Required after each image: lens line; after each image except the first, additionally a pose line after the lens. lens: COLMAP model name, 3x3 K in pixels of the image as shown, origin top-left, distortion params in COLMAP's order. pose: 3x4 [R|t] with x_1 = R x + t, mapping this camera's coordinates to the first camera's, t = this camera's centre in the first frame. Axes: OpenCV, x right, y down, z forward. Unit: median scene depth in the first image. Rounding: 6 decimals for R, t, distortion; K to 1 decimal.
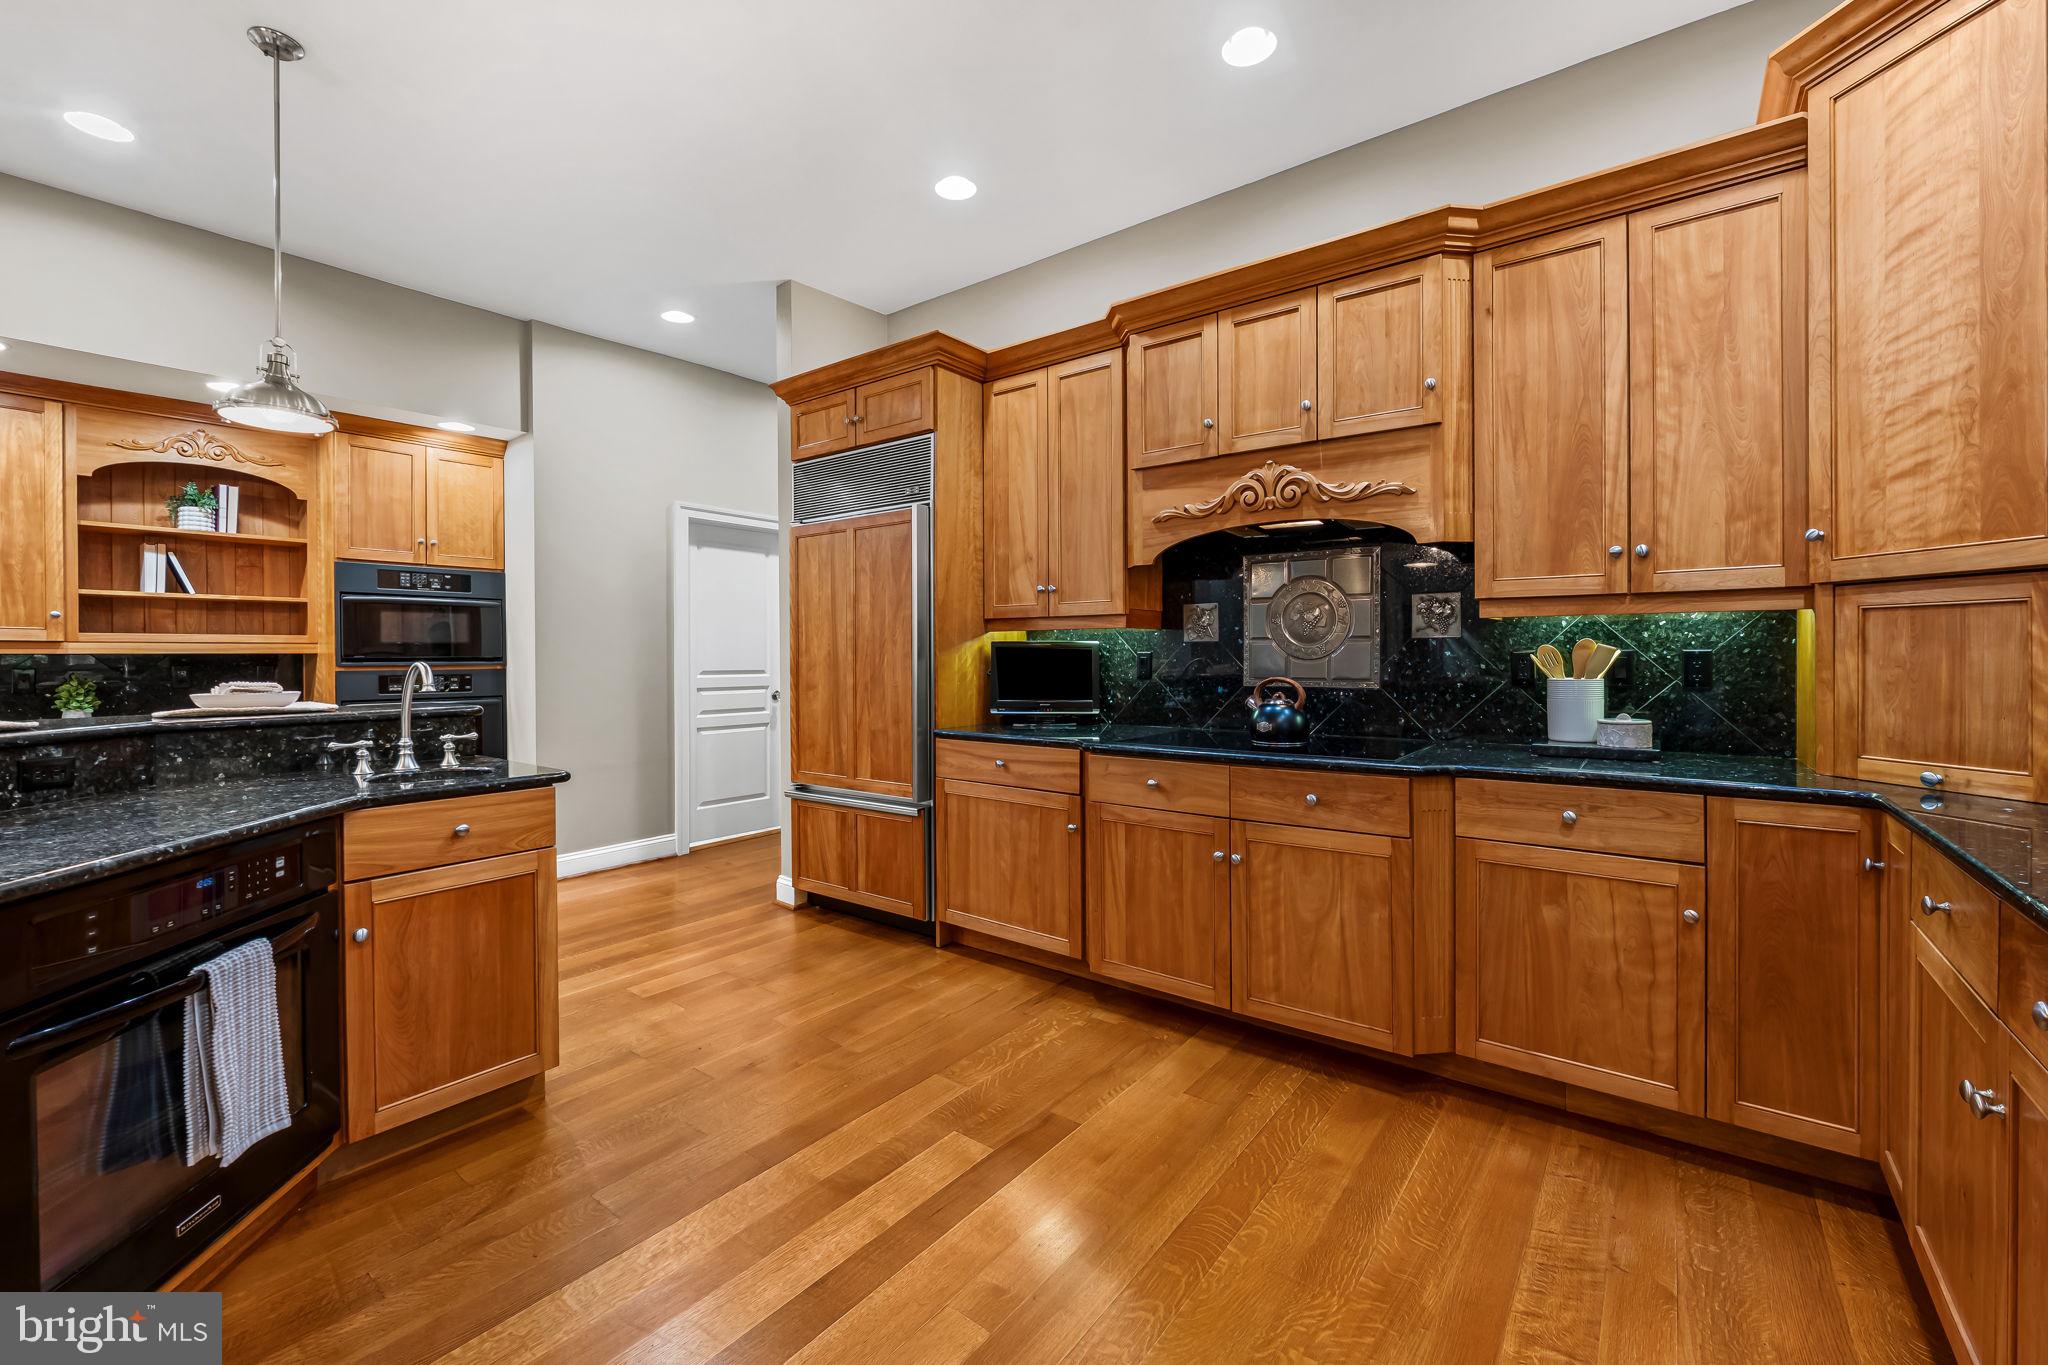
lens RADIAL K [[828.5, 0, 1032.3], [0, 828.5, 656.5], [0, 0, 1]] dist [-0.007814, 0.001059]
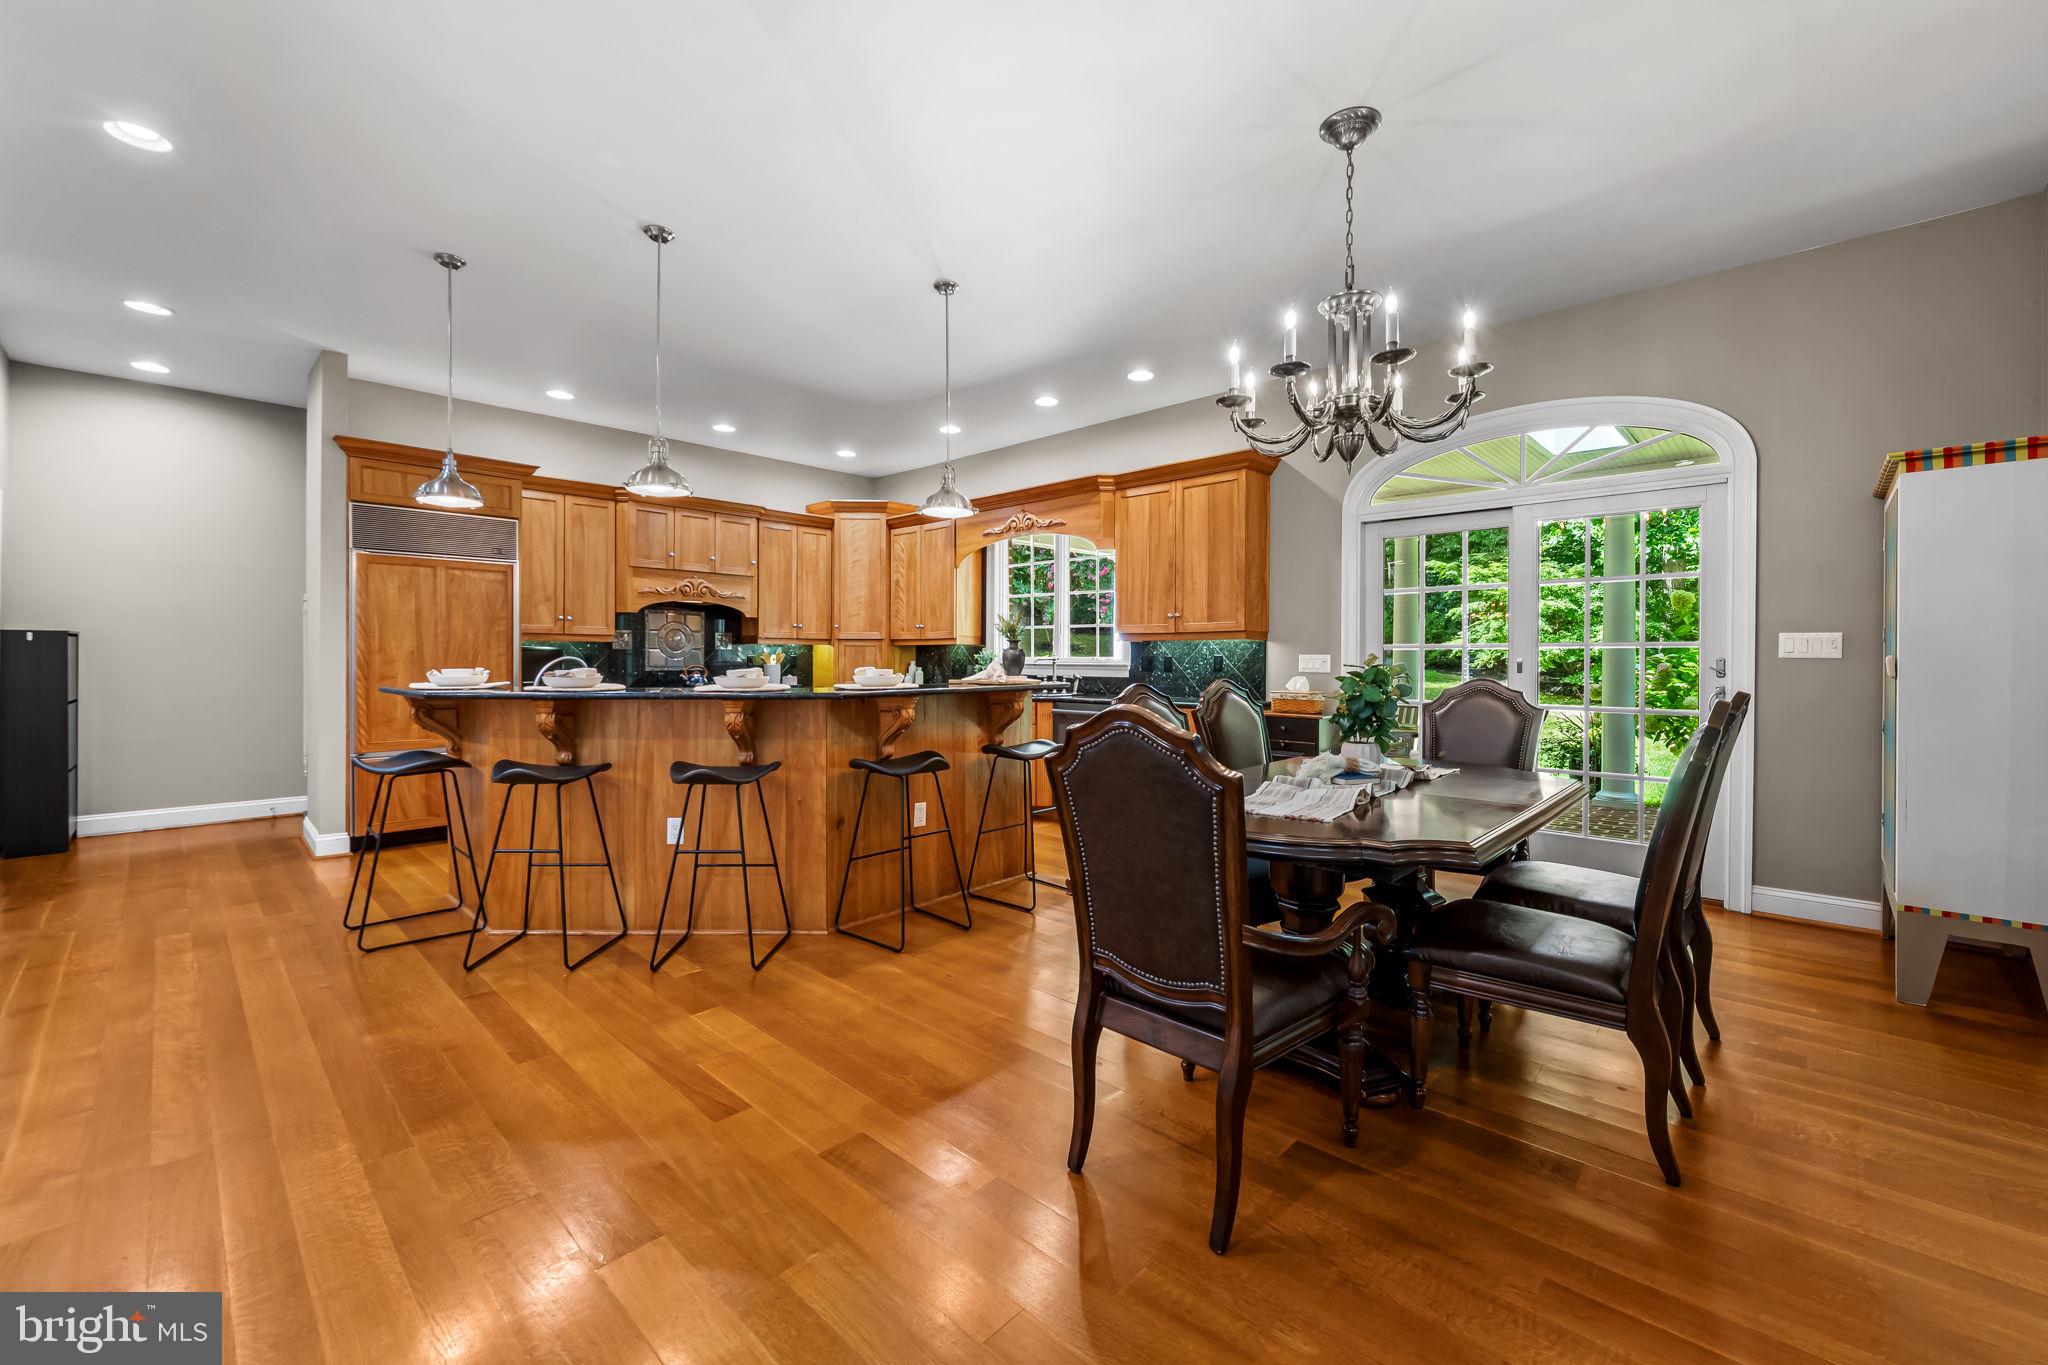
lens RADIAL K [[828.5, 0, 1023.7], [0, 828.5, 669.8], [0, 0, 1]] dist [-0.007814, 0.001059]
pose [[0.110850, -0.006948, 0.993813, -2.372067], [-0.002426, 0.999971, 0.007261, 0.021364], [-0.993834, -0.003215, 0.110829, -0.269144]]
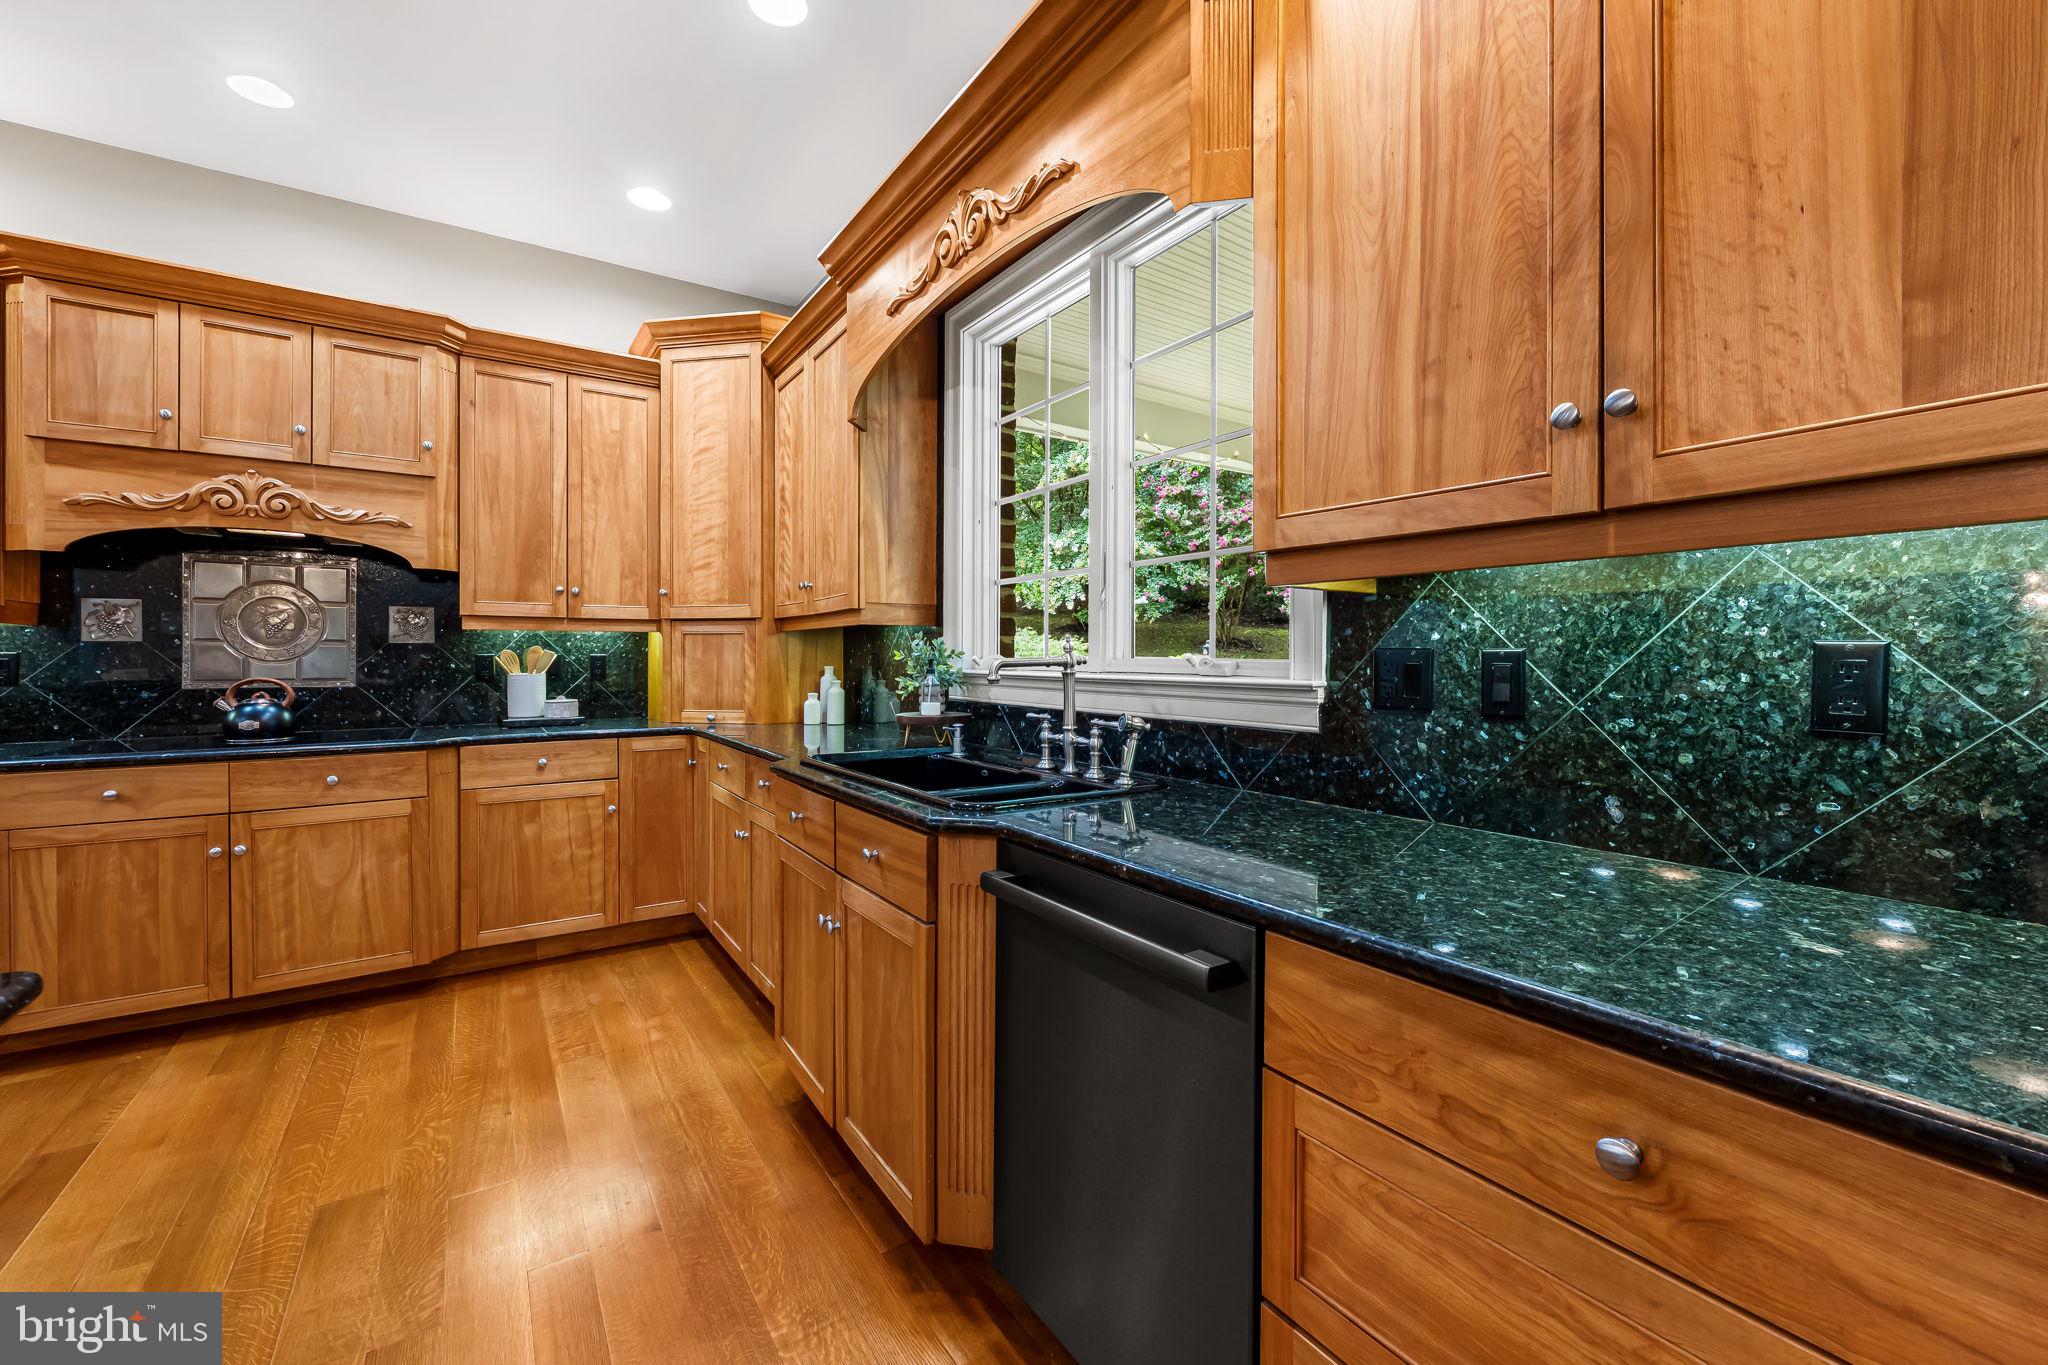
lens RADIAL K [[828.5, 0, 1027.7], [0, 828.5, 666.8], [0, 0, 1]] dist [-0.007814, 0.001059]
pose [[0.317367, -0.007172, 0.948276, -0.454396], [0.000106, 0.999972, 0.007528, 0.004104], [-0.948303, -0.002289, 0.317359, -0.300361]]
